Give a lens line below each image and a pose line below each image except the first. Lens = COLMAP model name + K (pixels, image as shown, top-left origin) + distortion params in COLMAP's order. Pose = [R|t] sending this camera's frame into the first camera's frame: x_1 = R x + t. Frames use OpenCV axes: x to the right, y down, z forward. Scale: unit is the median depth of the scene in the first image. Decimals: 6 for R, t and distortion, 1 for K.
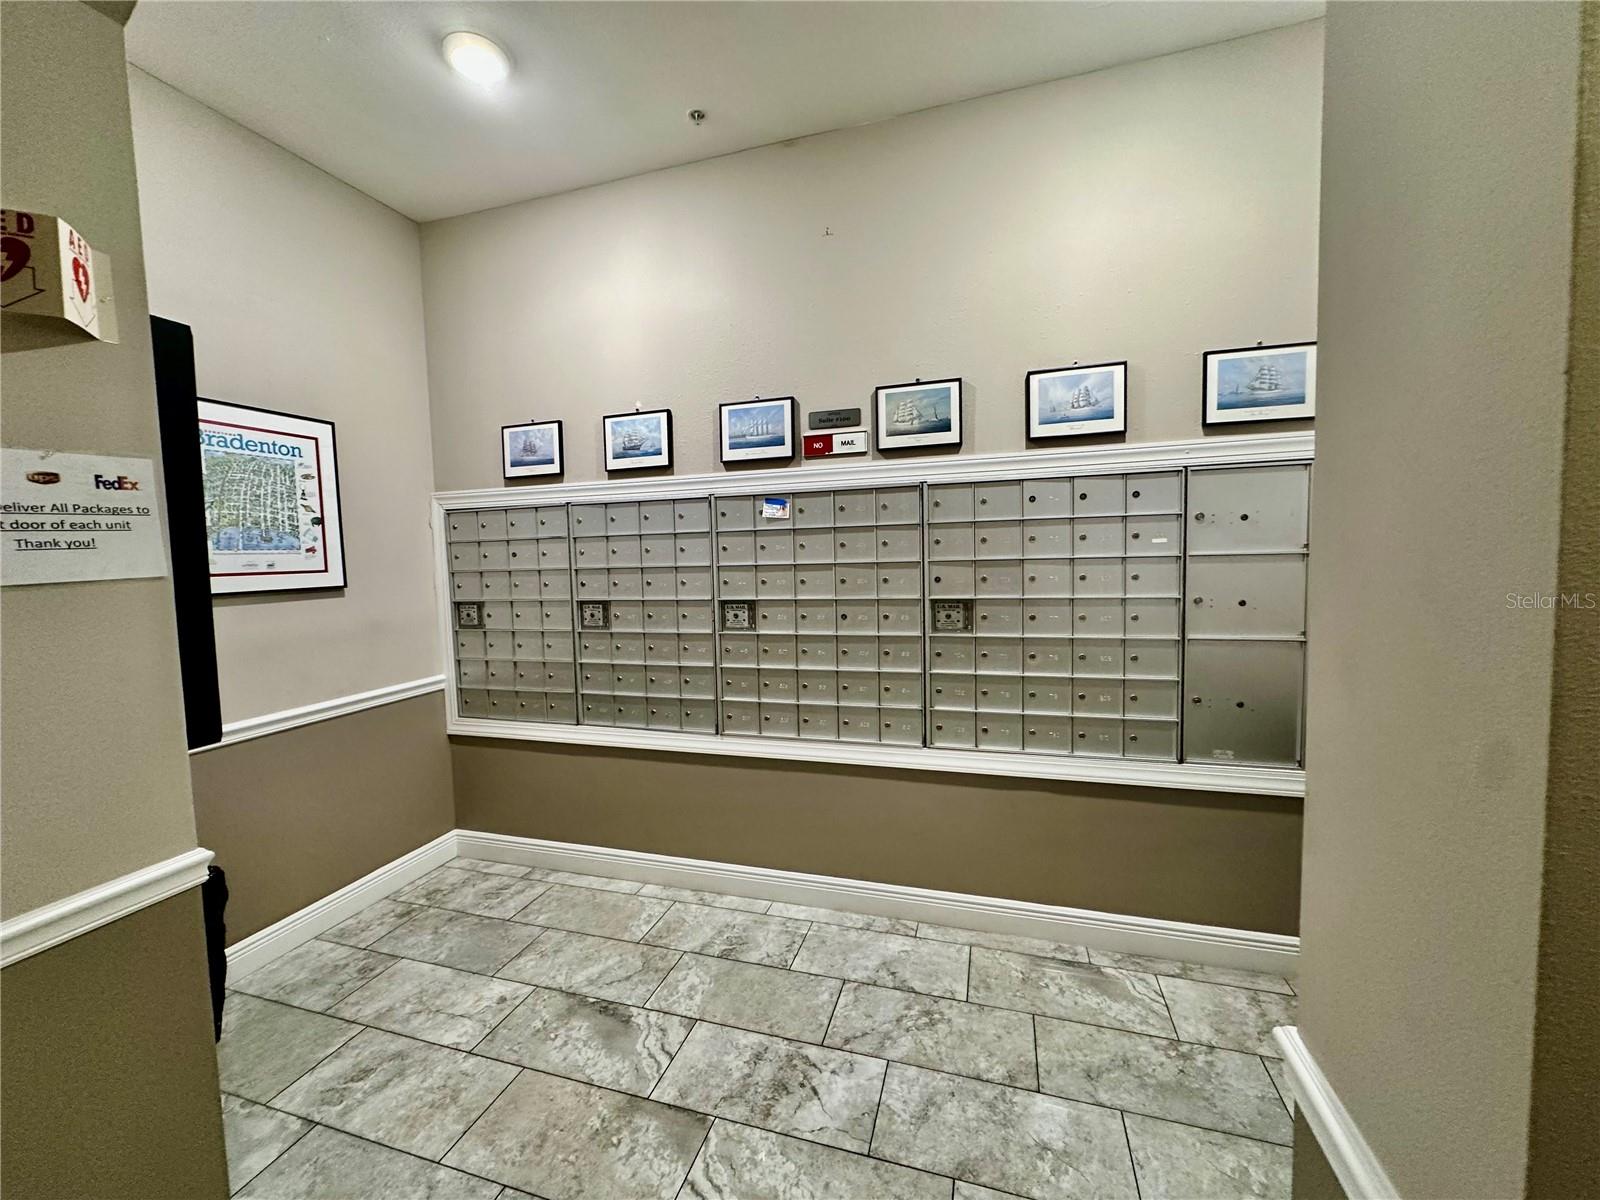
lens RADIAL K [[634.2, 0, 800.0], [0, 634.2, 600.0], [0, 0, 1]] dist [0.001799, -0.000102]
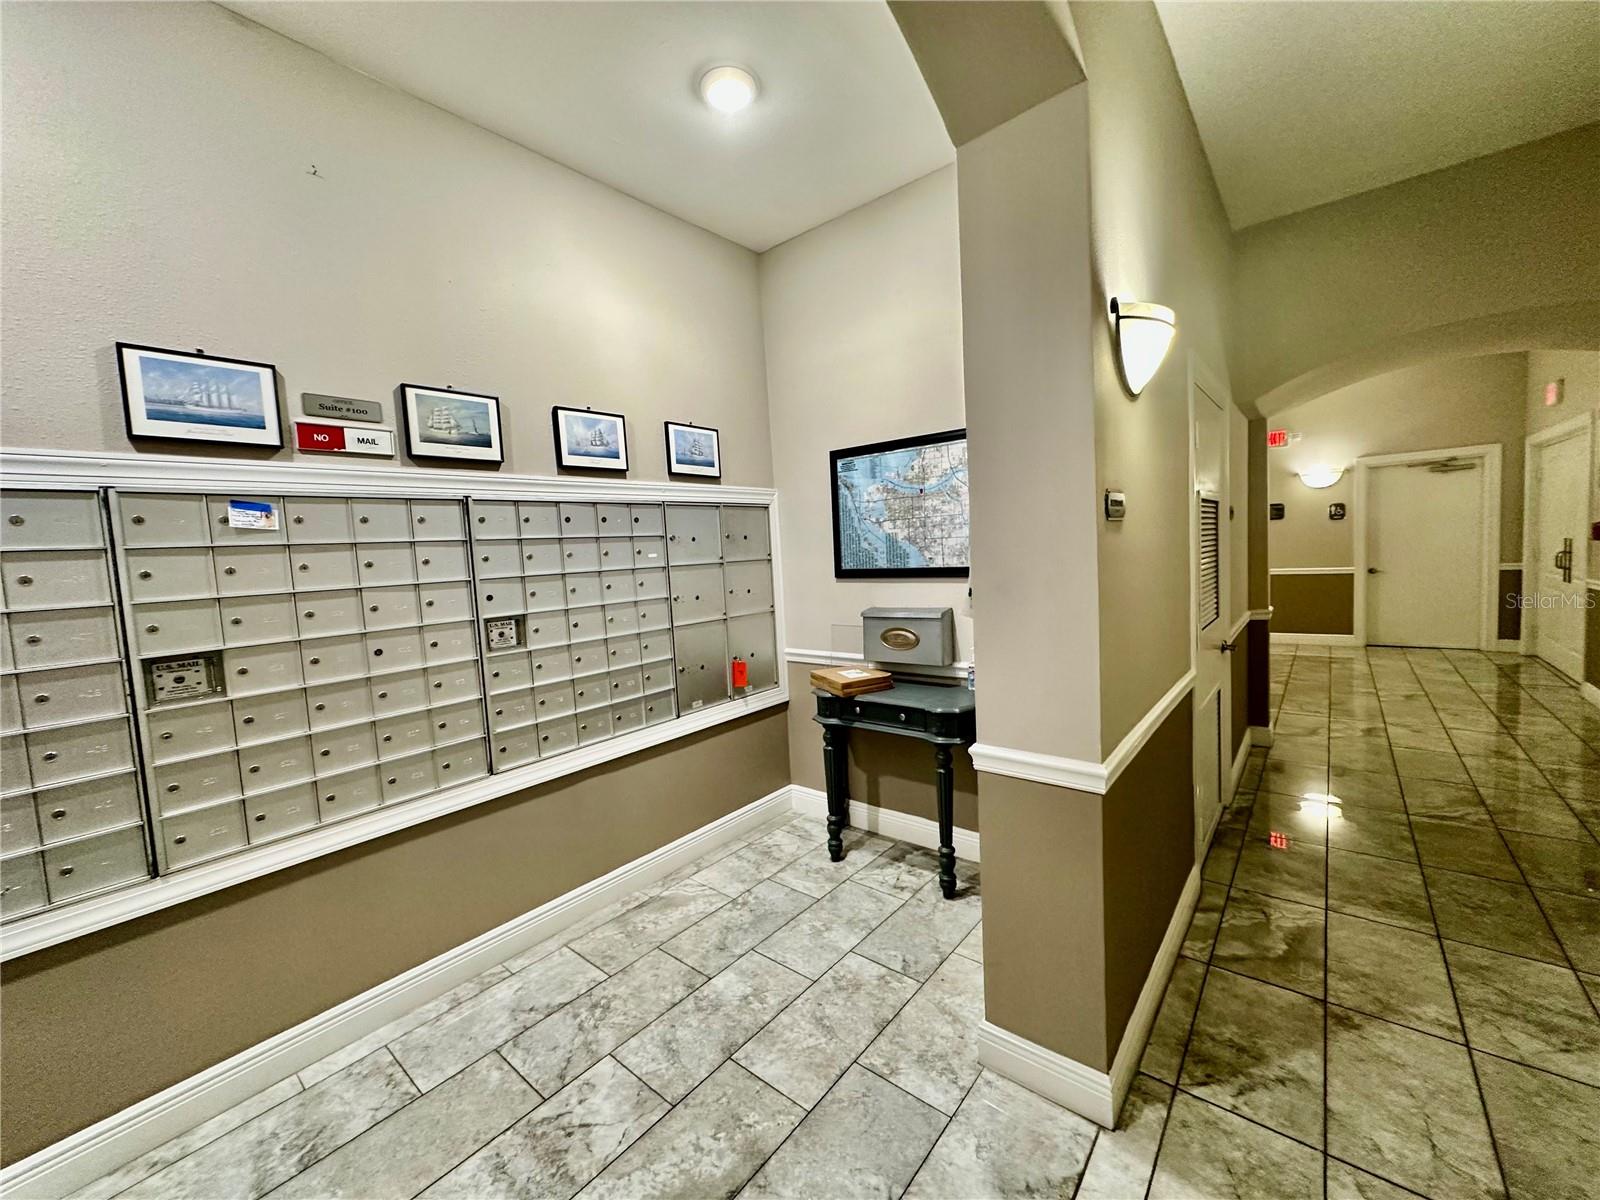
lens RADIAL K [[634.2, 0, 800.0], [0, 634.2, 600.0], [0, 0, 1]] dist [0.001799, -0.000102]
pose [[0.388188, -0.067104, 0.919134, -0.522072], [0.115737, 0.992999, 0.023616, 0.003531], [-0.914284, 0.097210, 0.393237, 0.195575]]
